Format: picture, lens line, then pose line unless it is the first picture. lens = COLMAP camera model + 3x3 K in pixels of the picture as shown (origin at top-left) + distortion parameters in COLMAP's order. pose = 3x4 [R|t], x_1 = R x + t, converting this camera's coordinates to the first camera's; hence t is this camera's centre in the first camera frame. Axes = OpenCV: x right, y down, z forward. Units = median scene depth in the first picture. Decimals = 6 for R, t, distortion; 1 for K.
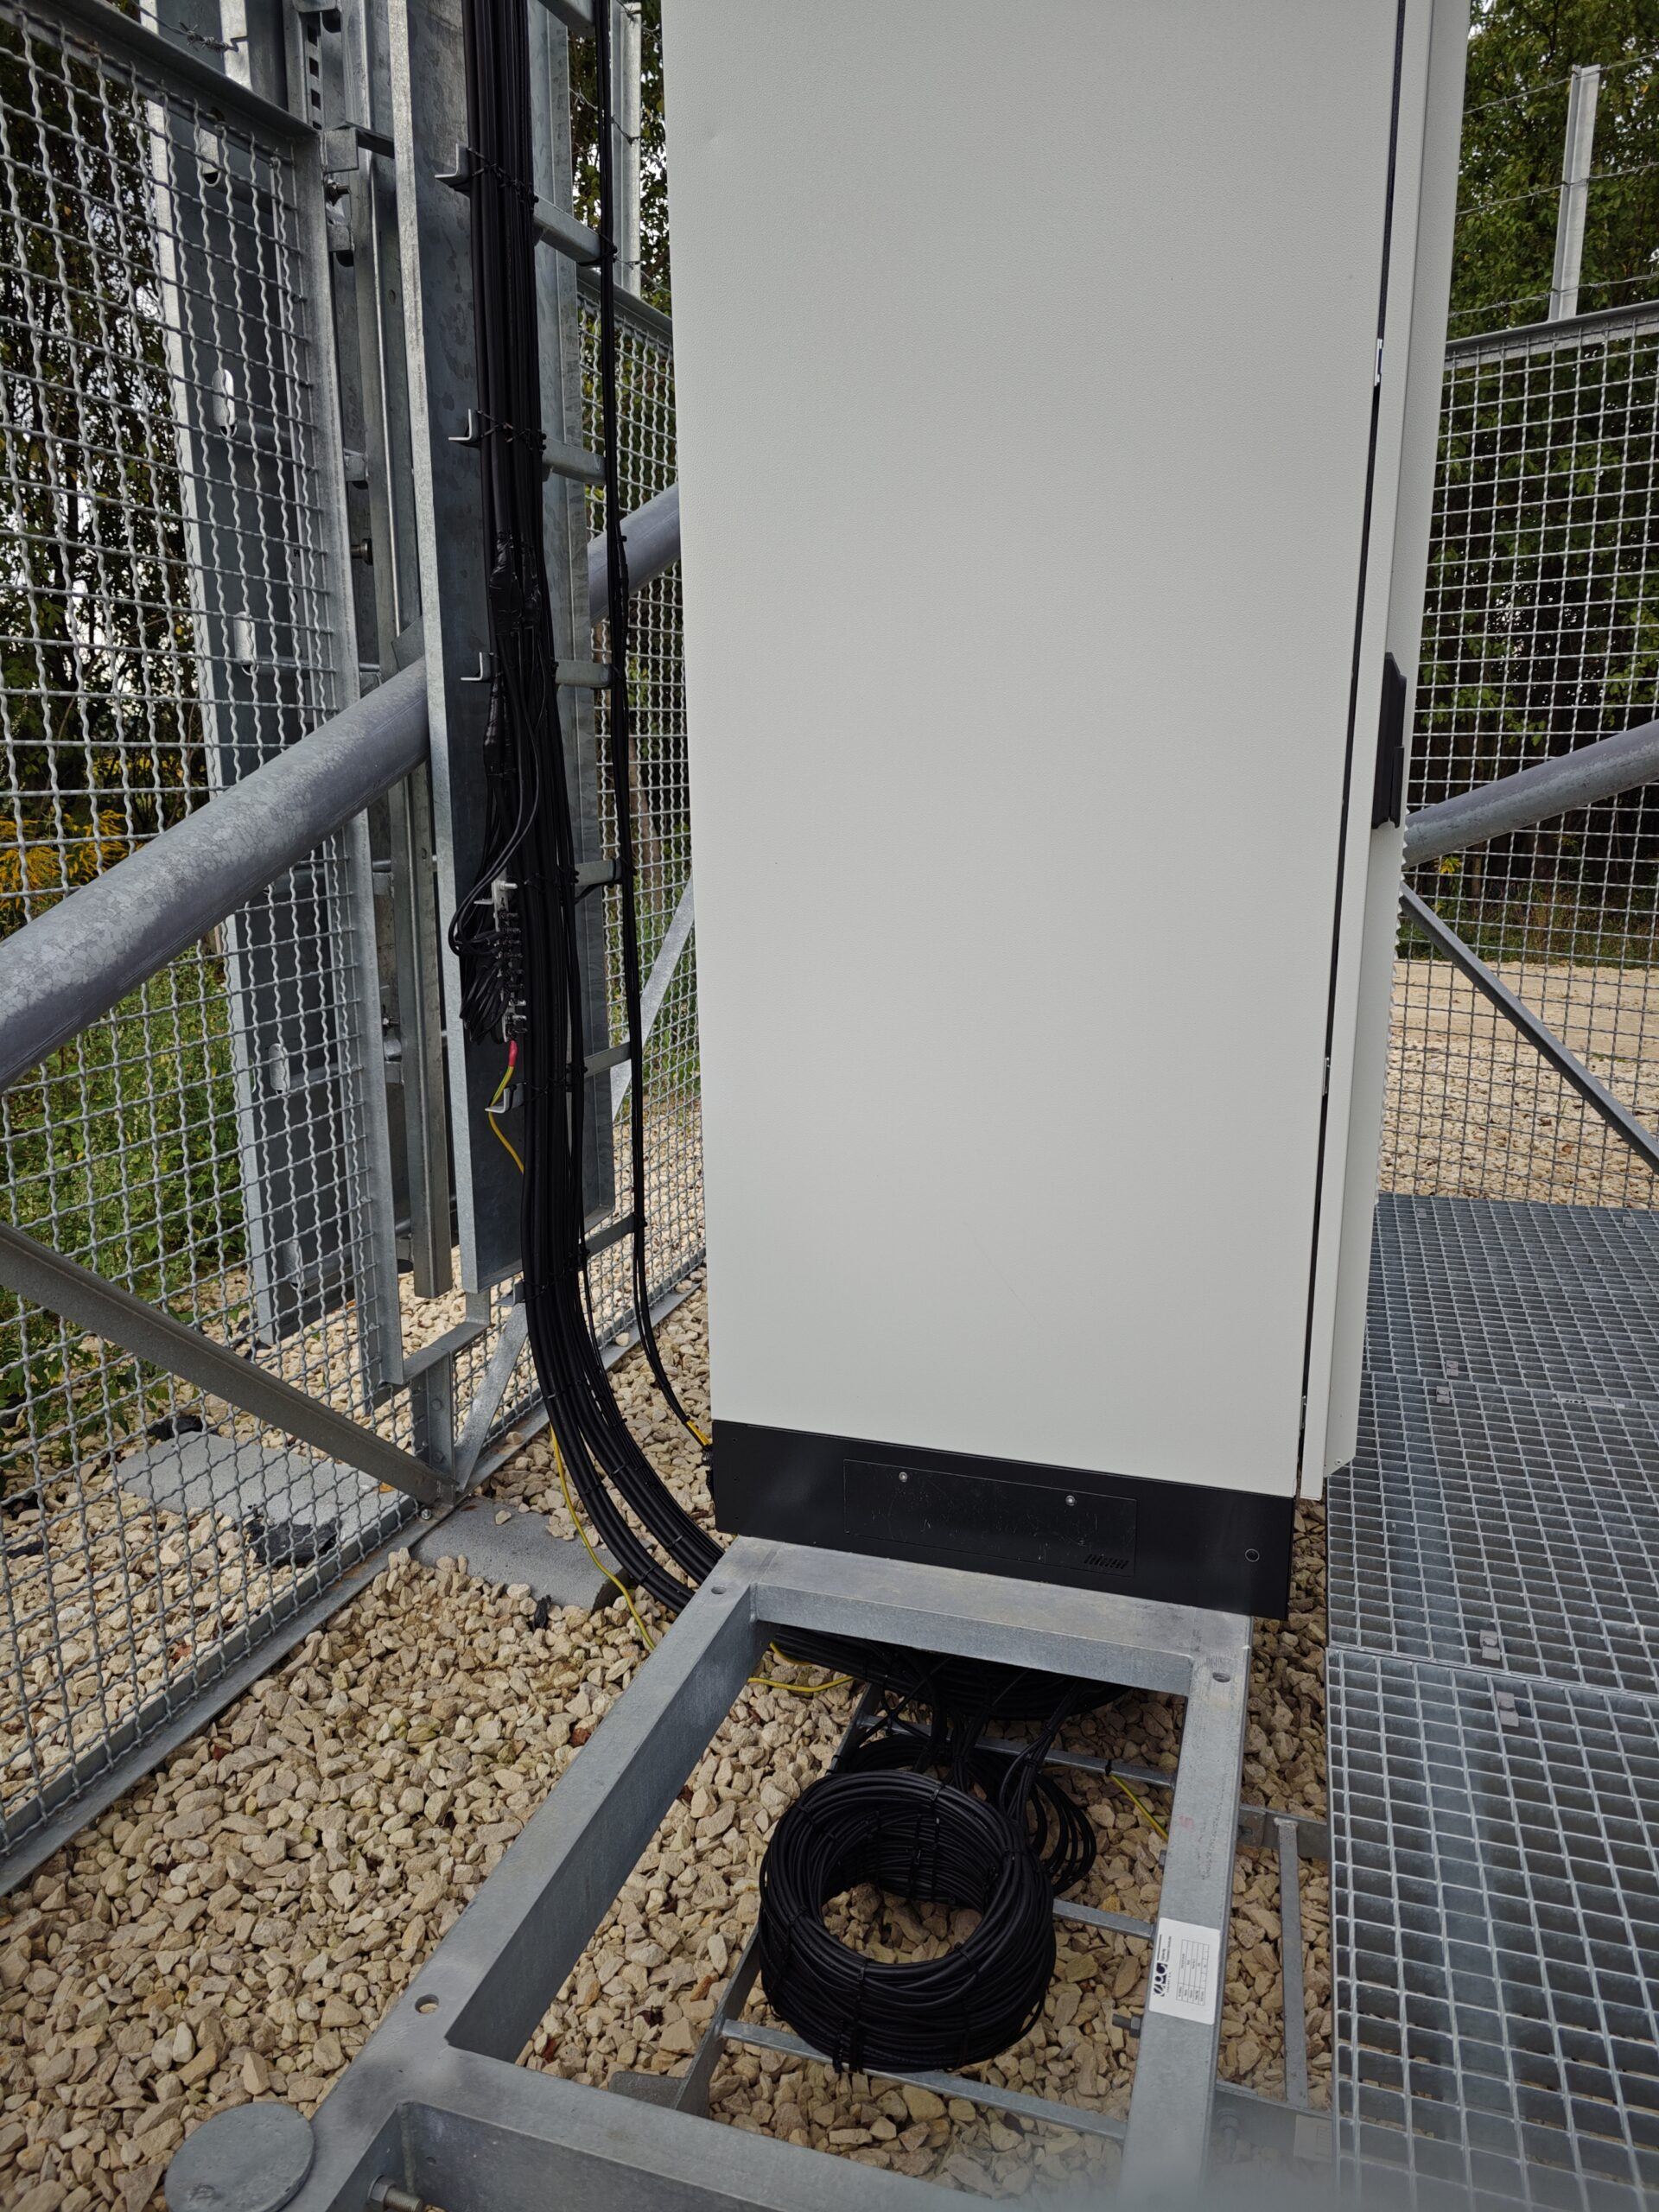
lens RADIAL K [[1496.0, 0, 833.2], [0, 1496.0, 1108.0], [0, 0, 1]] dist [0.037329, -0.043806]
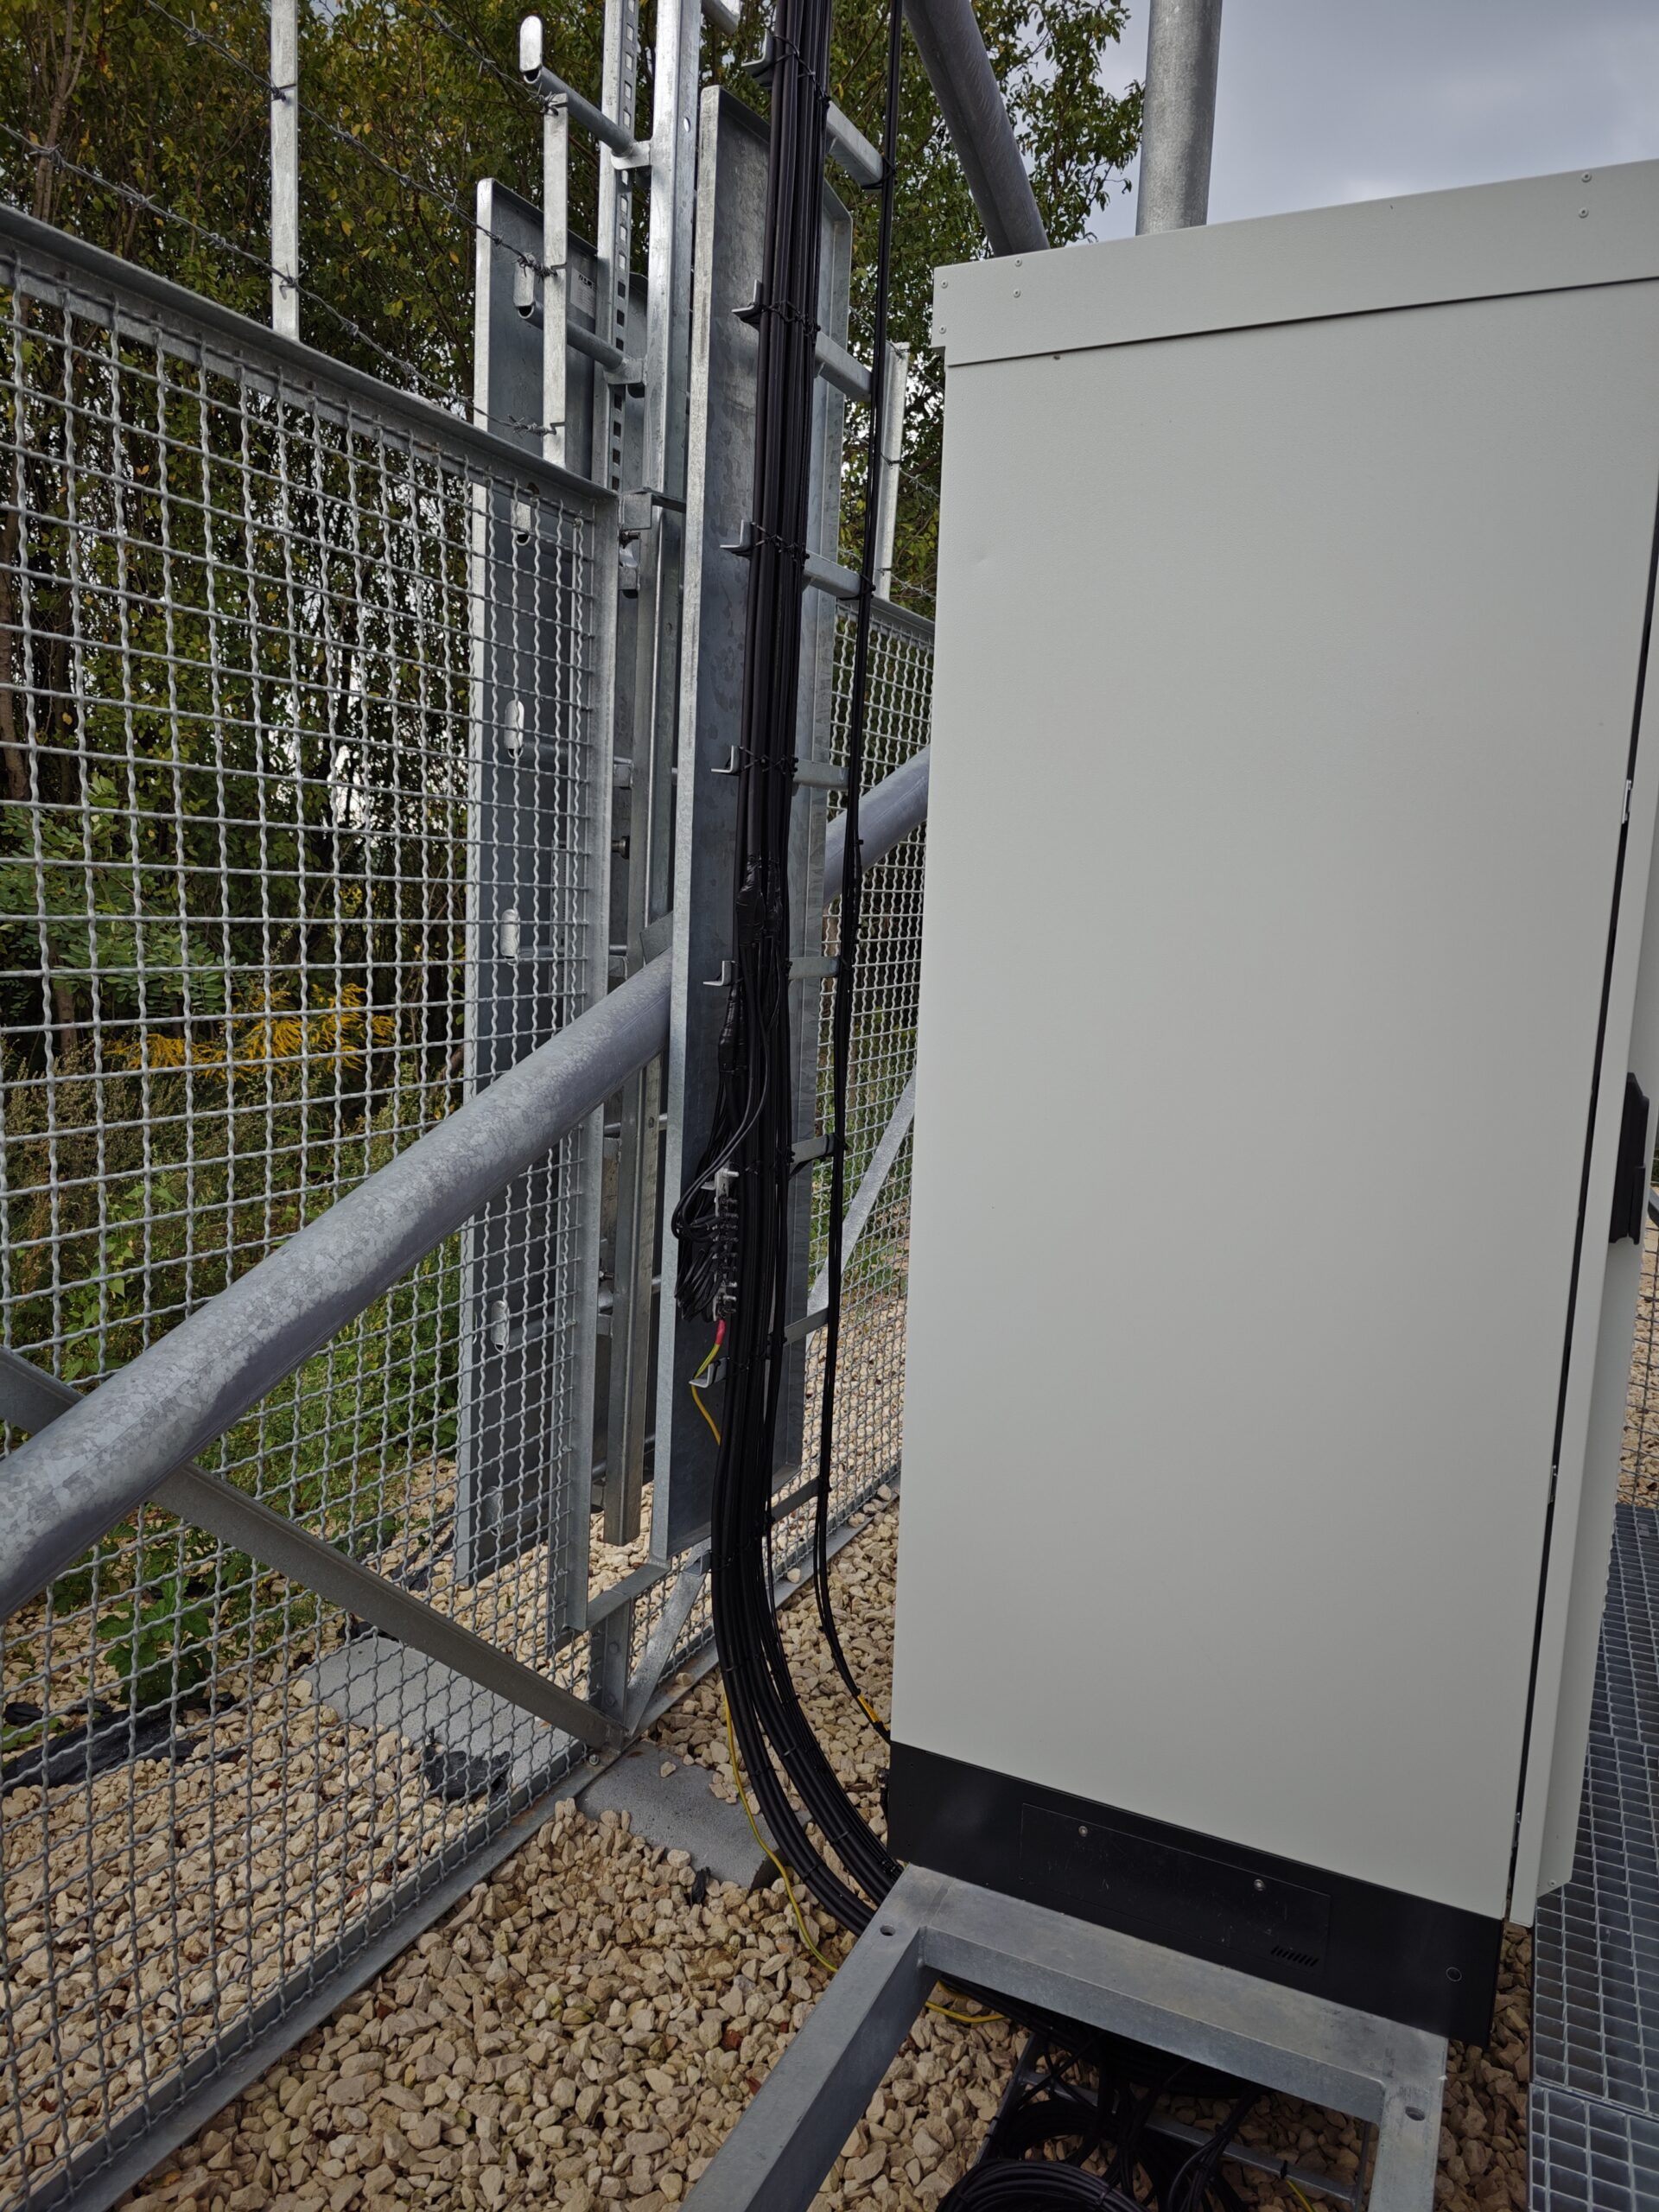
lens RADIAL K [[1496.0, 0, 828.4], [0, 1496.0, 1096.4], [0, 0, 1]] dist [0.037329, -0.043806]
pose [[0.990732, 0.062315, -0.120691, -0.025678], [-0.073667, 0.993031, -0.091997, -0.111494], [0.114117, 0.100036, 0.988418, -0.031032]]
